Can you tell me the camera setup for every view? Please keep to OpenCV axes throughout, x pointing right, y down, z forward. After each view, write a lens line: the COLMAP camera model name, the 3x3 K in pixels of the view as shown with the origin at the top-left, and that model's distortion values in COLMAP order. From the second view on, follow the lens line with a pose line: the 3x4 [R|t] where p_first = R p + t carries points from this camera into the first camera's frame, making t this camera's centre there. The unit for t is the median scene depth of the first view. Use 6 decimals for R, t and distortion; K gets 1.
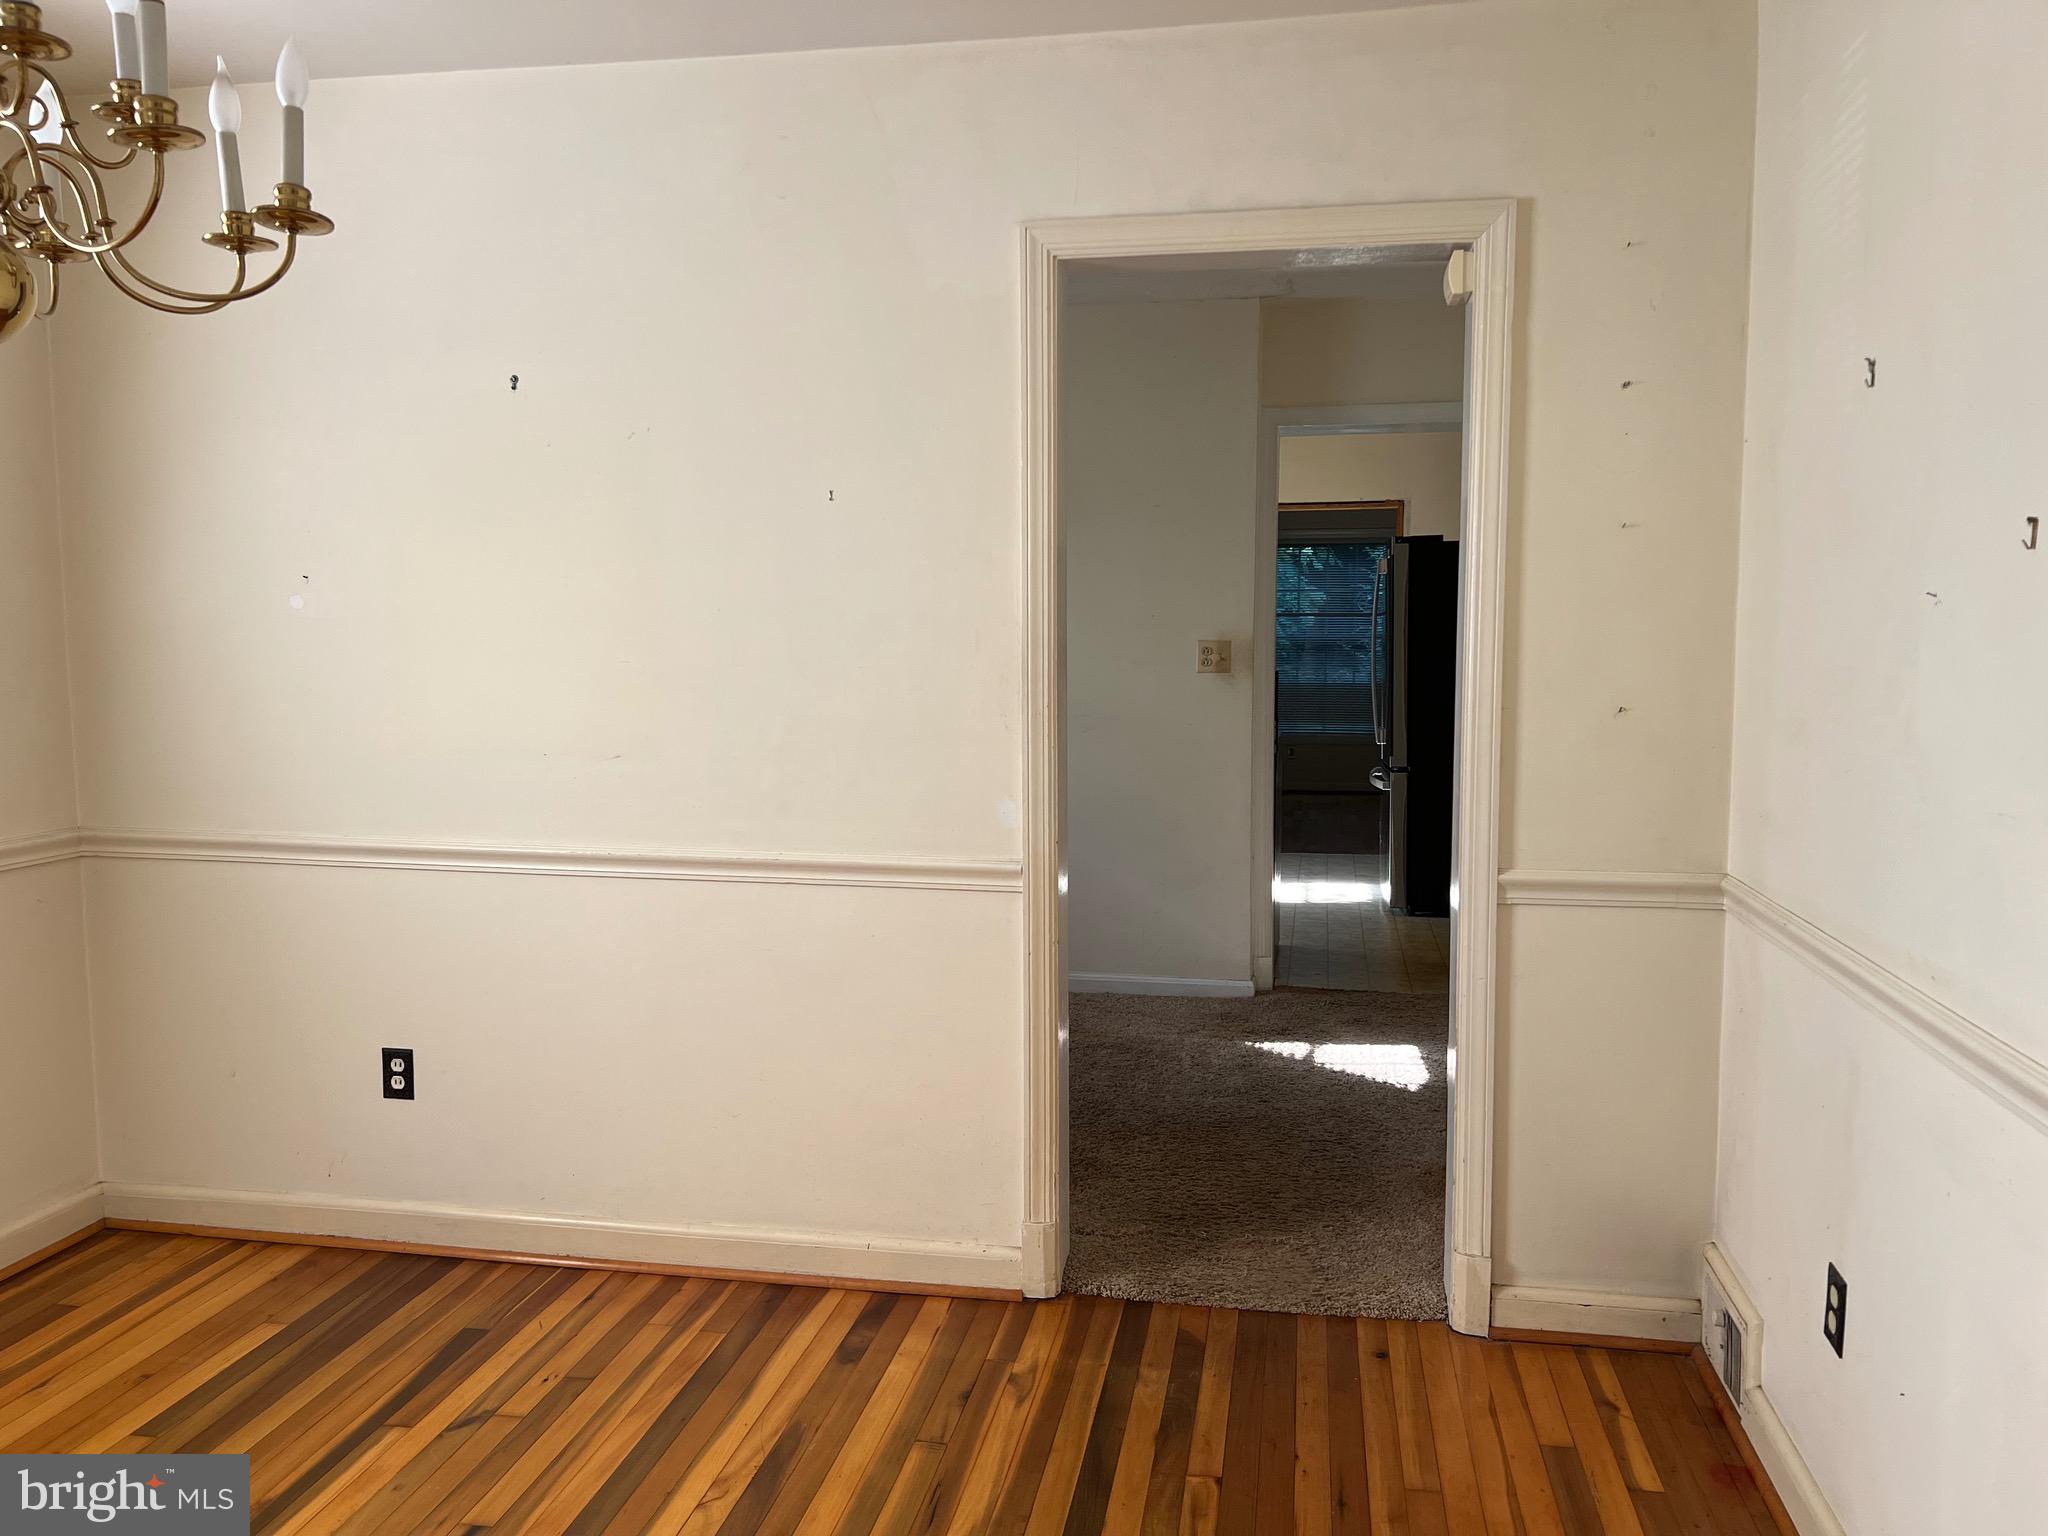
lens RADIAL K [[1542.6, 0, 1030.2], [0, 1542.6, 771.5], [0, 0, 1]] dist [0.056640, -0.059051]
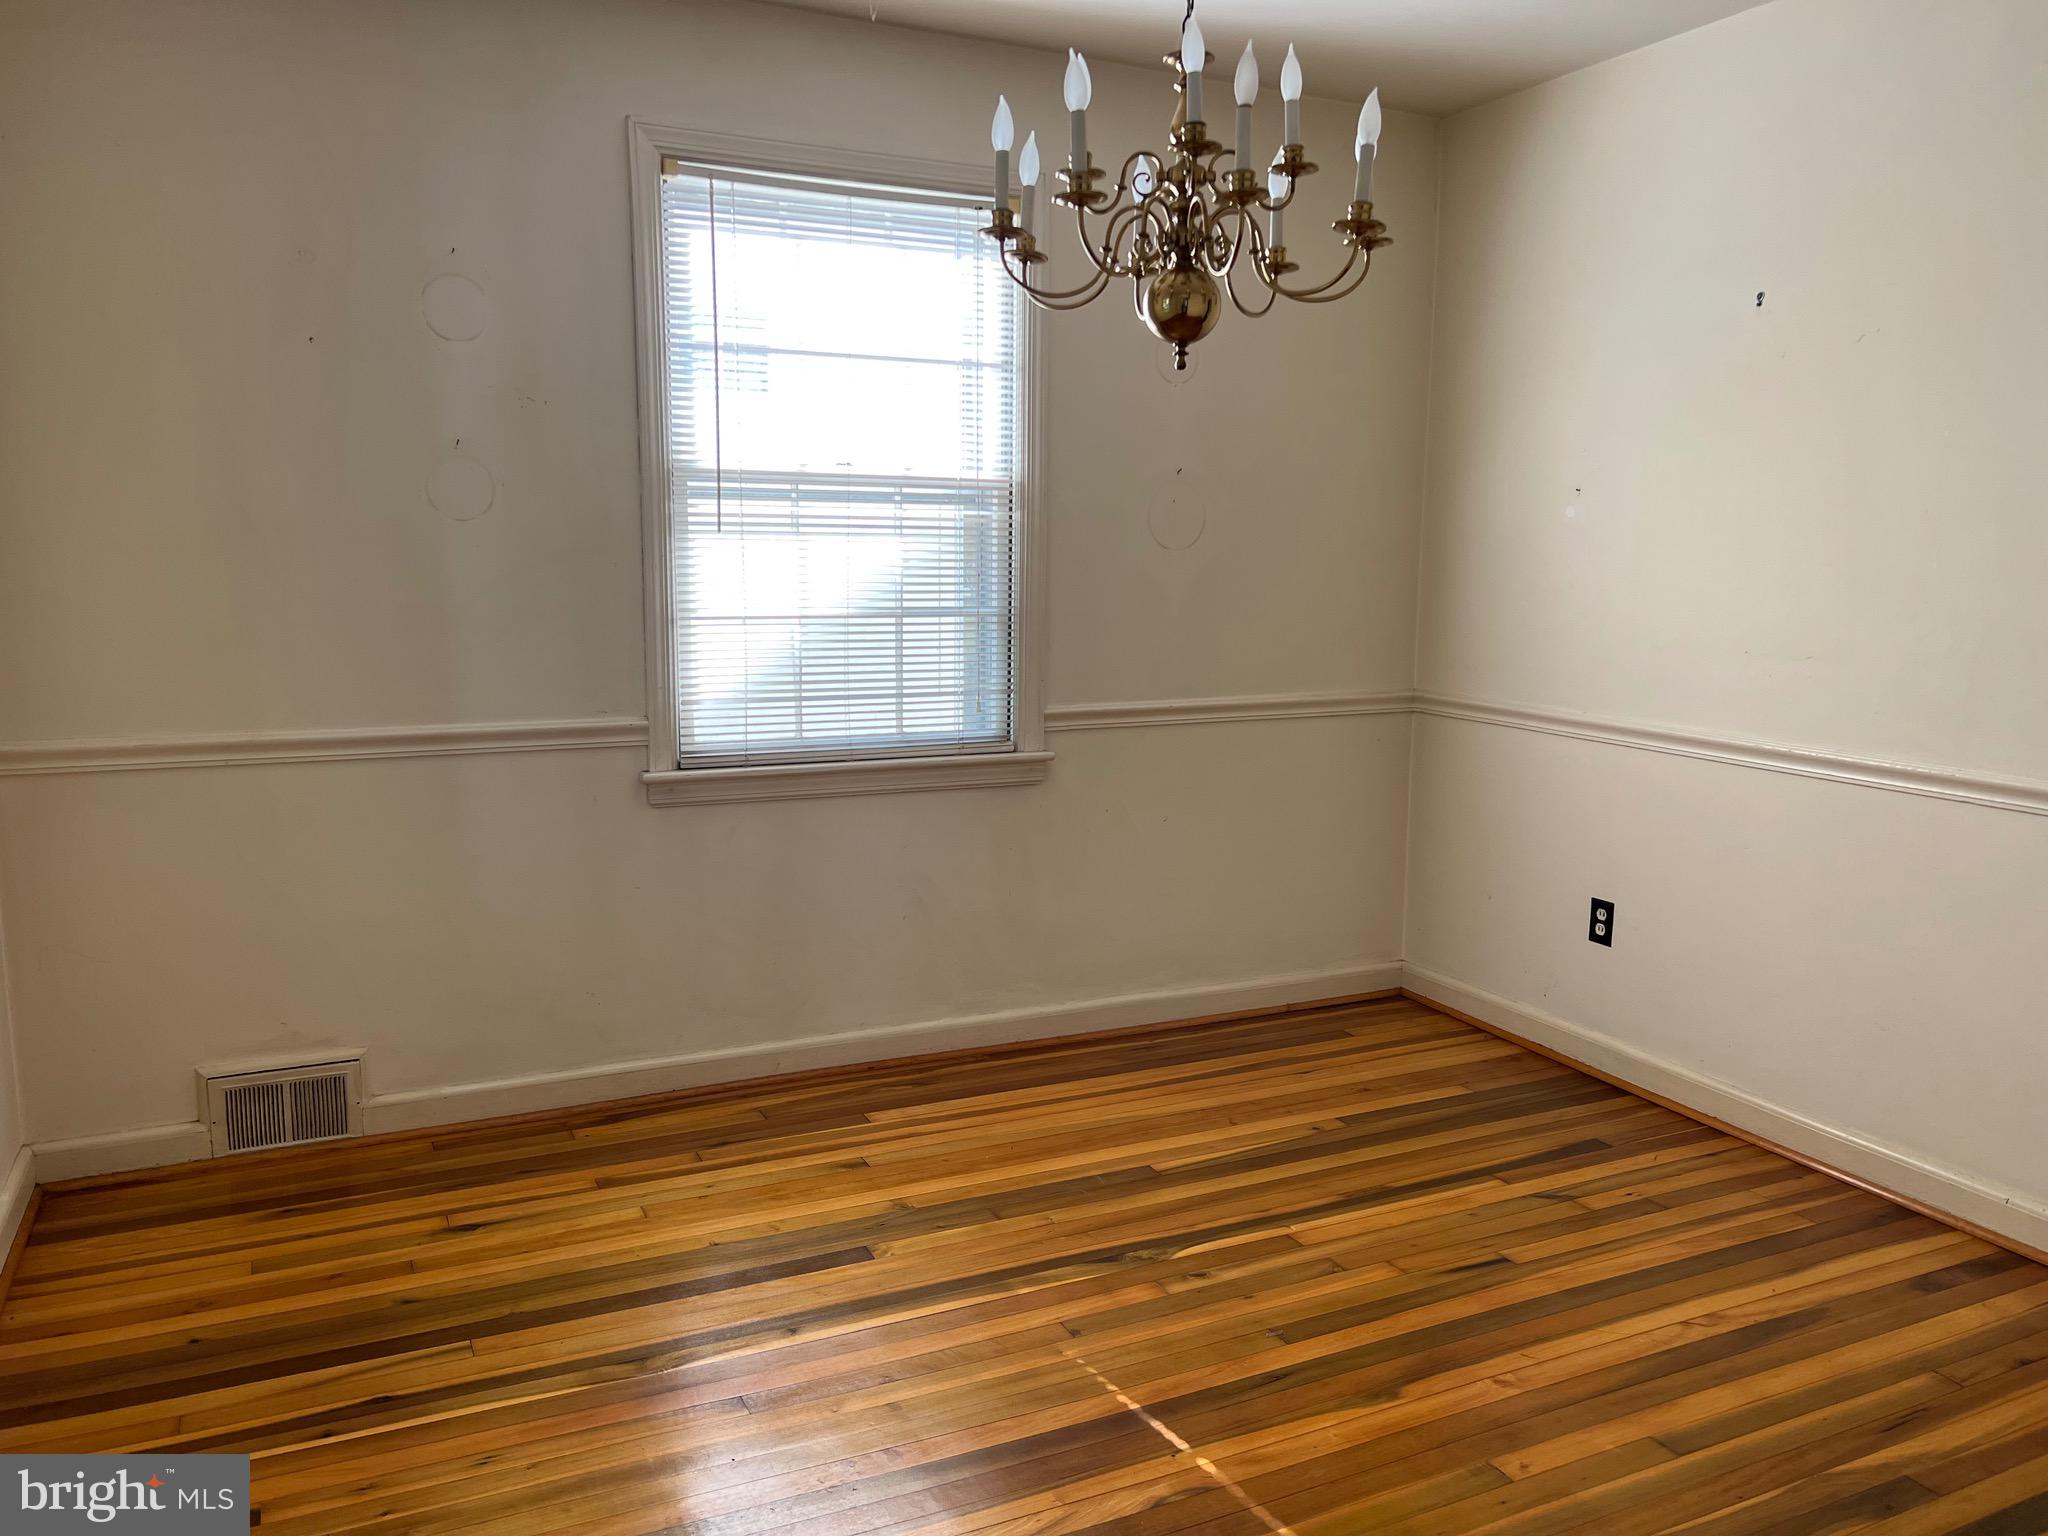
lens RADIAL K [[1542.6, 0, 1030.2], [0, 1542.6, 771.5], [0, 0, 1]] dist [0.056640, -0.059051]
pose [[0.587459, 0.122409, -0.799942, 0.269204], [-0.083426, 0.992388, 0.090592, 0.014947], [0.804942, 0.013517, 0.593199, -0.029062]]
